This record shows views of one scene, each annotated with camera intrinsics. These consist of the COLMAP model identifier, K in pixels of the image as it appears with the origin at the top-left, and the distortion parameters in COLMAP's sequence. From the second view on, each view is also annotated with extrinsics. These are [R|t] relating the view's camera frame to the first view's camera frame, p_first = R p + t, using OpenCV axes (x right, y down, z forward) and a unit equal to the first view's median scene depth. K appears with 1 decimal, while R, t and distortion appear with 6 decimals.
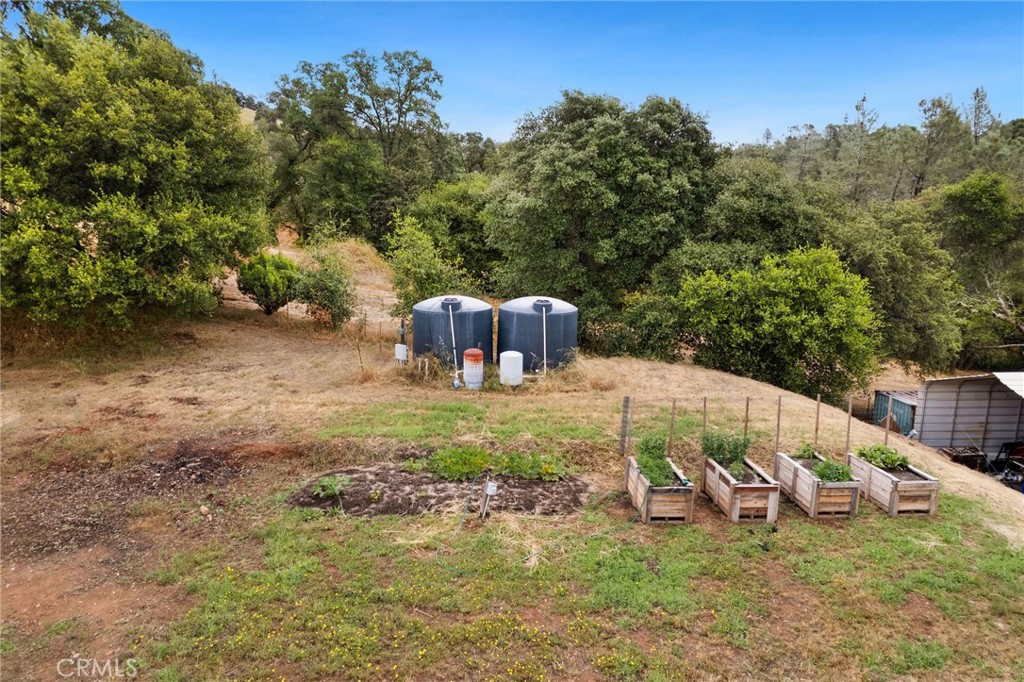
lens RADIAL K [[661.9, 0, 509.3], [0, 661.9, 339.5], [0, 0, 1]] dist [-0.087695, 0.088107]
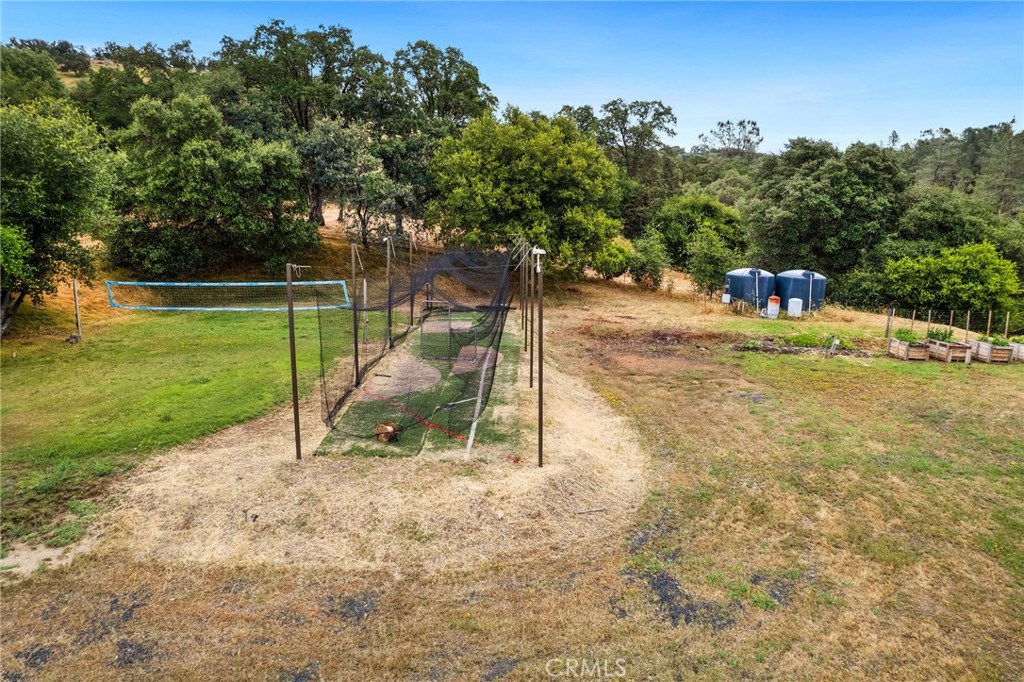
lens RADIAL K [[661.9, 0, 509.3], [0, 661.9, 339.5], [0, 0, 1]] dist [-0.087695, 0.088107]
pose [[0.988988, 0.032156, -0.144459, -0.400417], [-0.032652, 0.999466, -0.001061, 0.124398], [0.144348, 0.005766, 0.989510, -0.682019]]
